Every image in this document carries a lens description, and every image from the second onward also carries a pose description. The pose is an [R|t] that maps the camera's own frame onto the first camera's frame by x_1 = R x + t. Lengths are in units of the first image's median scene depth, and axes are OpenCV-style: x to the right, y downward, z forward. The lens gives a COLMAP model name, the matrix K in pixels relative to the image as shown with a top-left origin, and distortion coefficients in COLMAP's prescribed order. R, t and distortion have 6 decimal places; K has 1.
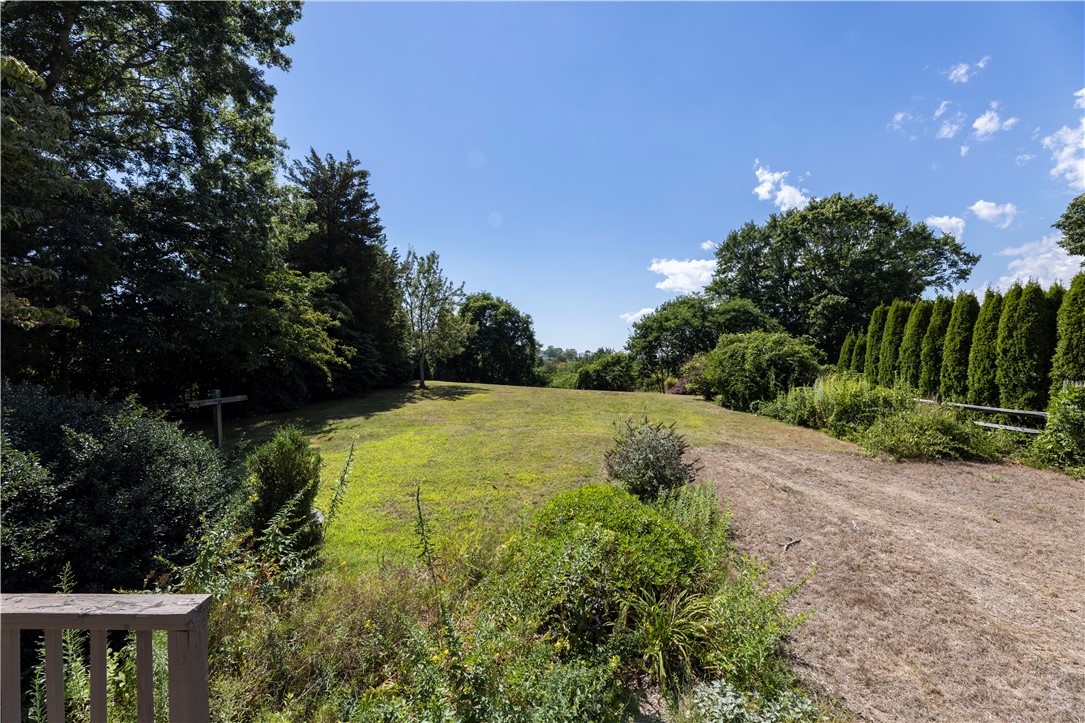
lens RADIAL K [[436.8, 0, 539.9], [0, 436.8, 358.9], [0, 0, 1]] dist [0.008161, -0.000629]
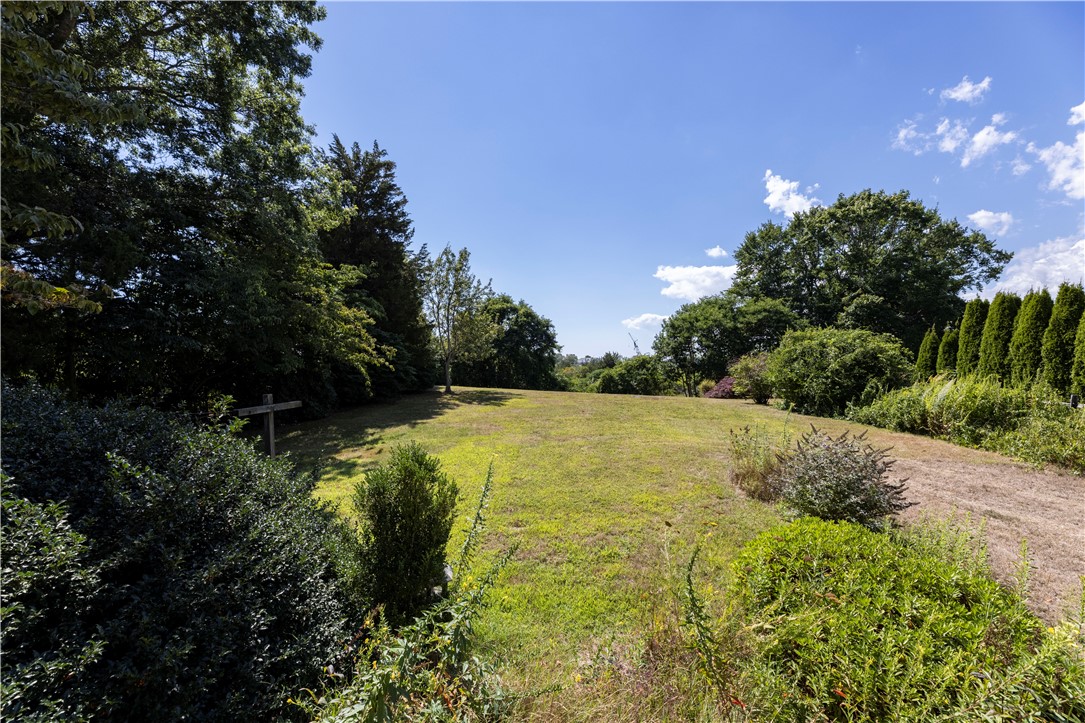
lens RADIAL K [[436.8, 0, 543.9], [0, 436.8, 359.8], [0, 0, 1]] dist [0.008161, -0.000629]
pose [[0.999967, -0.006647, 0.004719, -0.082325], [0.006697, 0.999922, -0.010583, 0.006829], [-0.004648, 0.010614, 0.999933, 0.067782]]
